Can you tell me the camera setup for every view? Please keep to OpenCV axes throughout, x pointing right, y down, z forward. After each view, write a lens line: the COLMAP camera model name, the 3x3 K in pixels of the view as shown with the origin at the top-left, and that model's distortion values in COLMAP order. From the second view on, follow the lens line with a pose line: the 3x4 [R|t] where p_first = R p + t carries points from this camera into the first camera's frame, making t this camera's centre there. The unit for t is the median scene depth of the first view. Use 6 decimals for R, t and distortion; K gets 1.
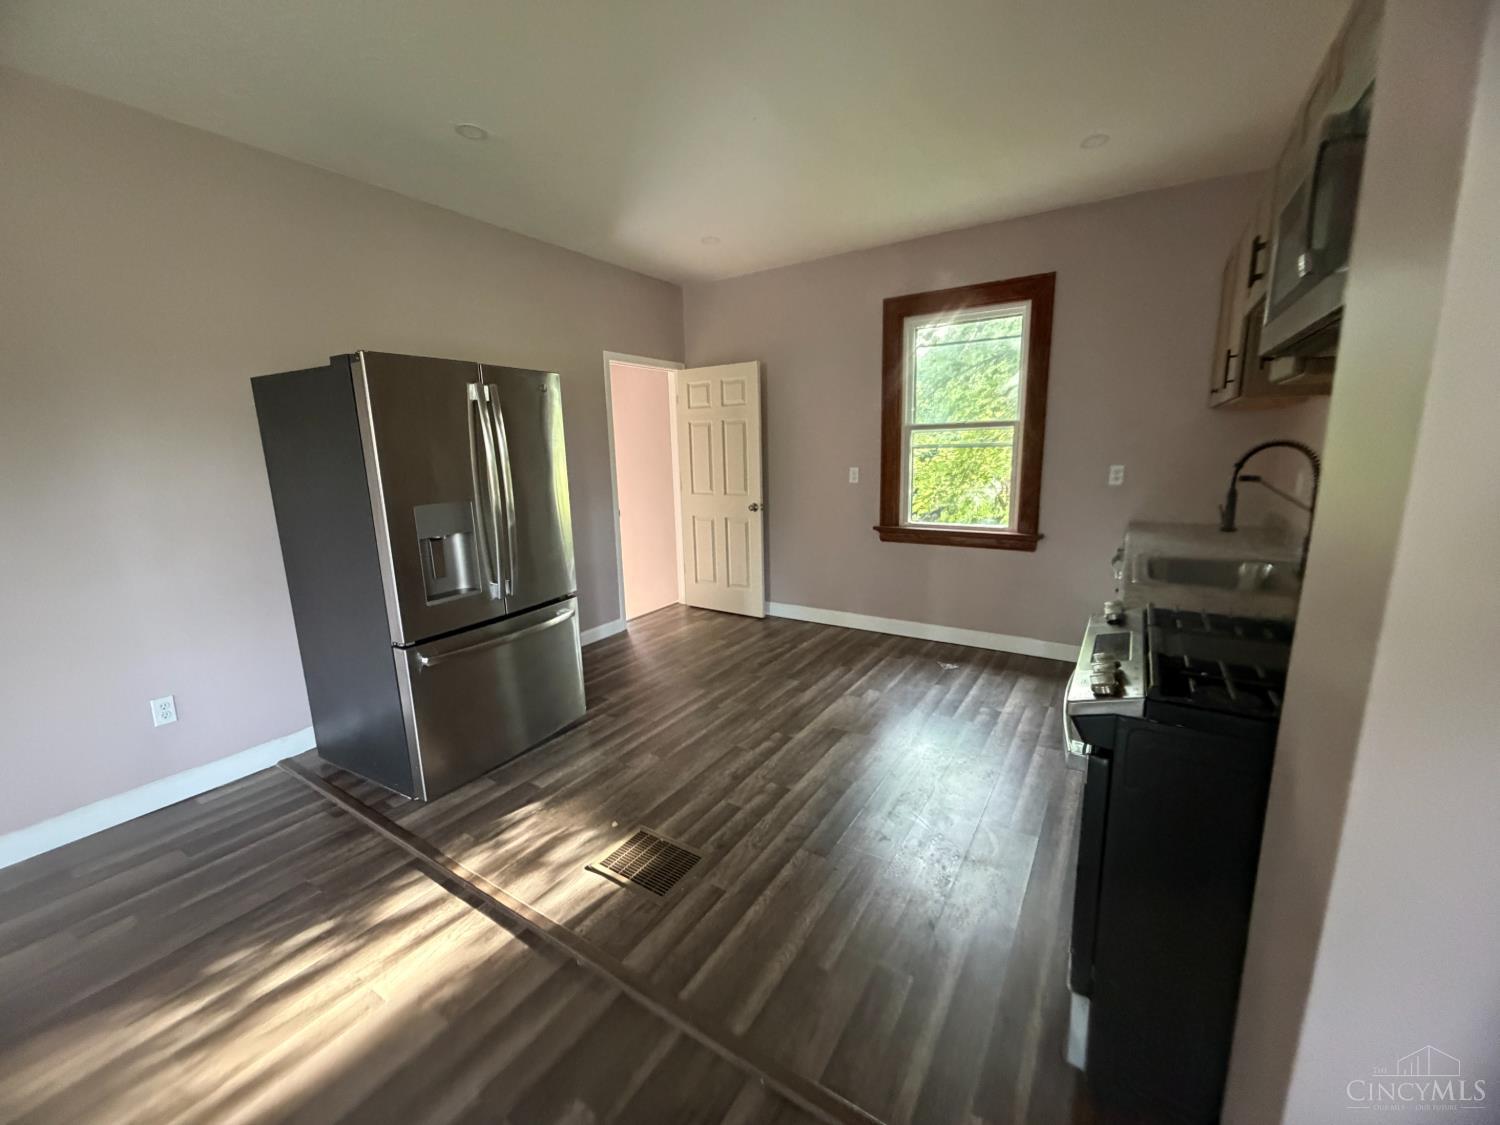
lens RADIAL K [[598.0, 0, 741.1], [0, 598.0, 557.2], [0, 0, 1]] dist [0.010749, -0.006448]
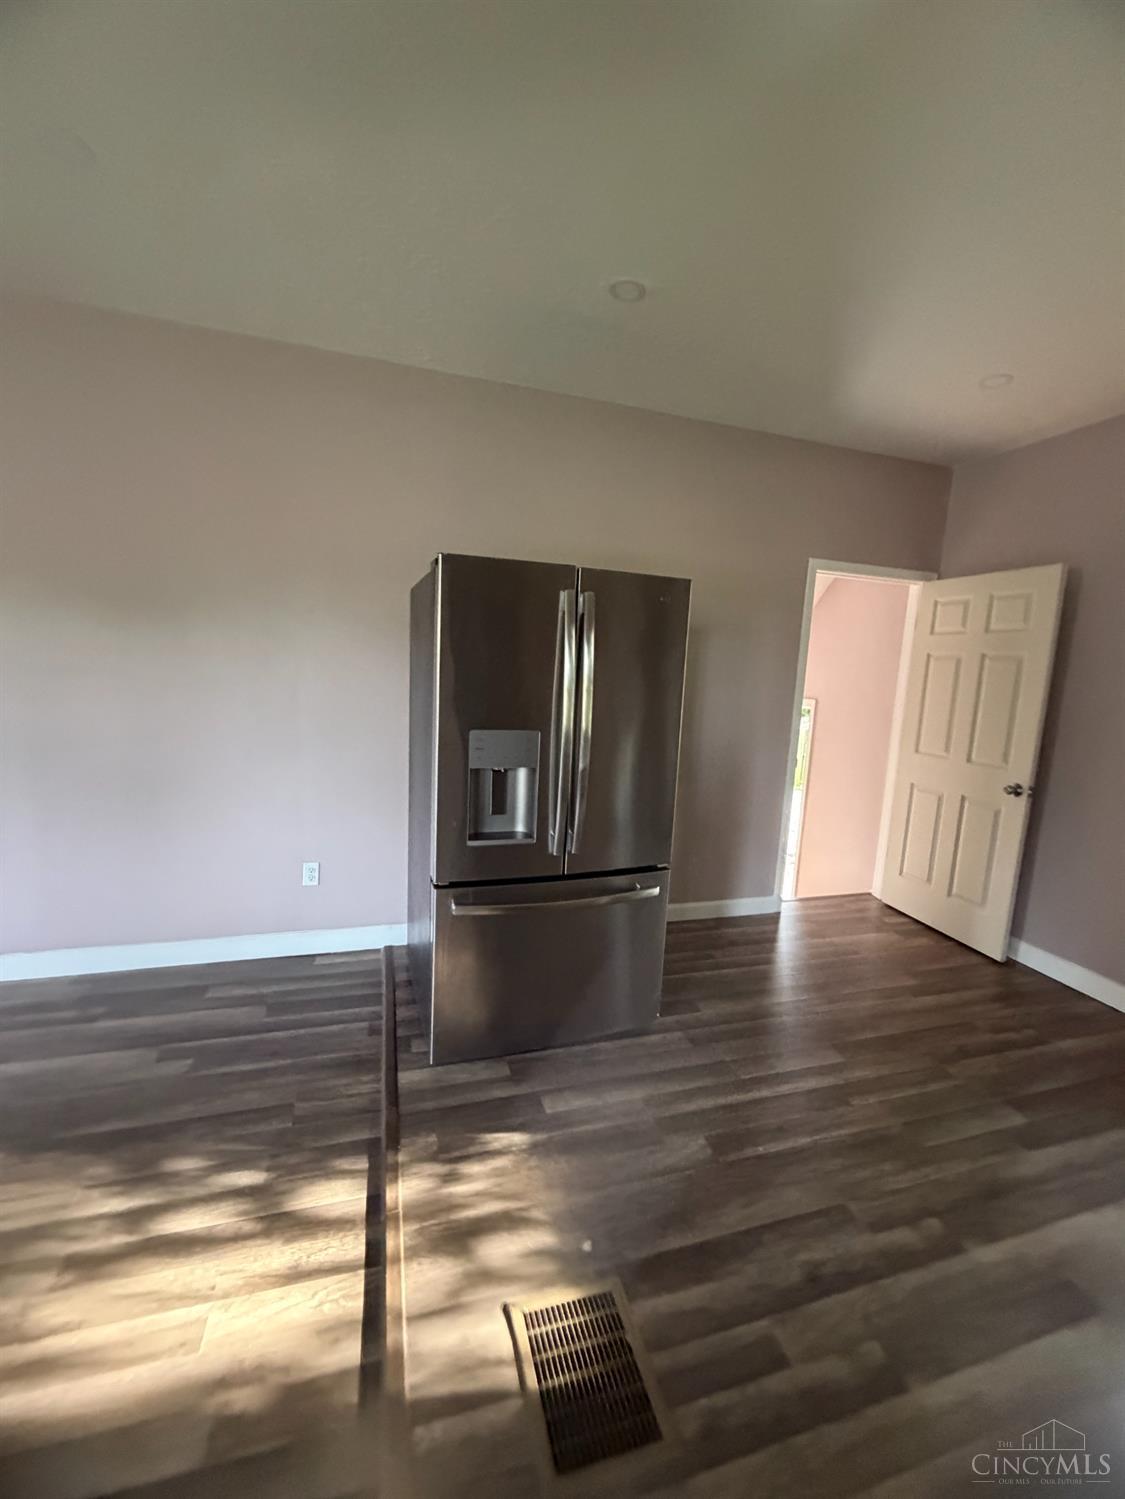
lens RADIAL K [[597.6, 0, 565.4], [0, 597.6, 743.1], [0, 0, 1]] dist [0.010749, -0.006448]
pose [[0.763951, 0.152247, -0.627056, 0.090943], [-0.188993, 0.981945, 0.008159, -0.087132], [0.616977, 0.112276, 0.778931, 0.363224]]
